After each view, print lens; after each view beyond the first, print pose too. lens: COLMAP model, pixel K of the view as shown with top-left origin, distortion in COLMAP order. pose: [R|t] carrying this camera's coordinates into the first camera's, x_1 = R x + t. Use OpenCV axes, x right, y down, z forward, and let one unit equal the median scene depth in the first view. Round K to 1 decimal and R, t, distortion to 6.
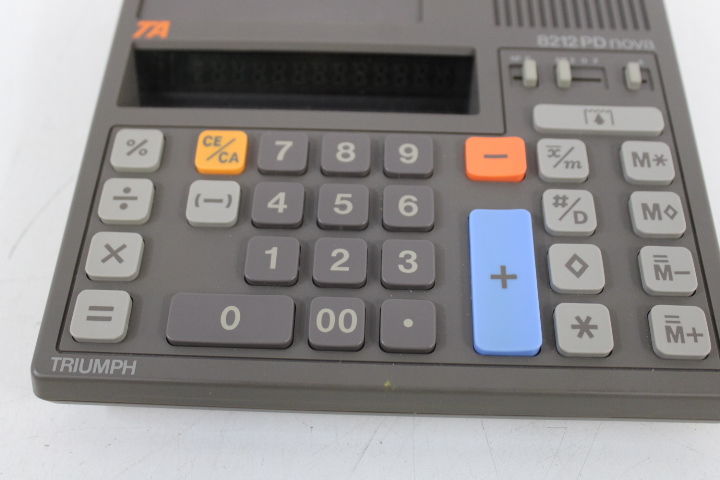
lens RADIAL K [[858.8, 0, 361.0], [0, 858.8, 252.3], [0, 0, 1]] dist [-0.081164, 0.000000]
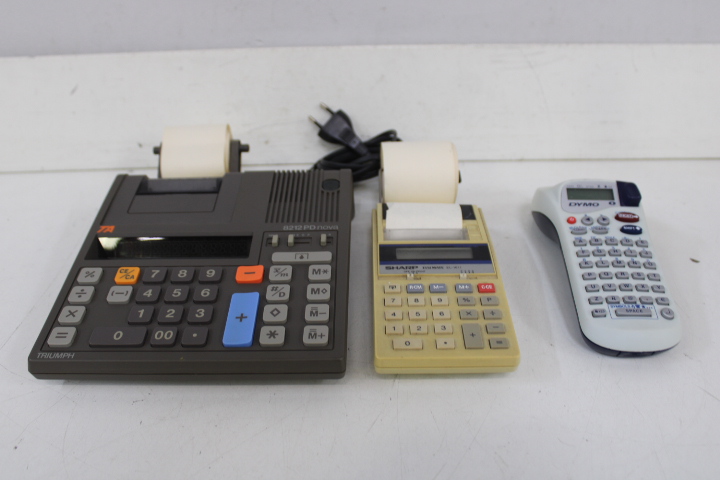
lens RADIAL K [[696.8, 0, 360.6], [0, 696.8, 229.1], [0, 0, 1]] dist [-0.108855, 0.000000]
pose [[0.999302, -0.032726, 0.018012, 0.412389], [0.036989, 0.934225, -0.354761, 0.425092], [-0.005217, 0.355179, 0.934784, -0.706597]]
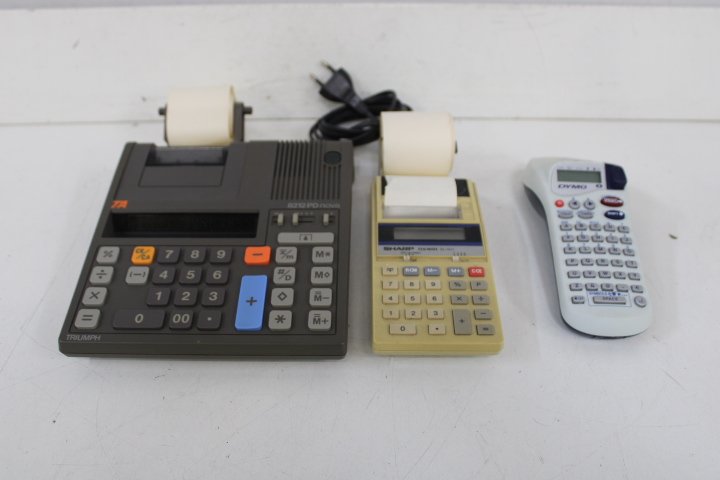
lens RADIAL K [[696.8, 0, 363.3], [0, 696.8, 243.3], [0, 0, 1]] dist [-0.108855, 0.000000]
pose [[0.999433, -0.021633, 0.025811, 0.399391], [0.025970, 0.983007, -0.181722, 0.213732], [-0.021441, 0.182290, 0.983011, -0.898111]]
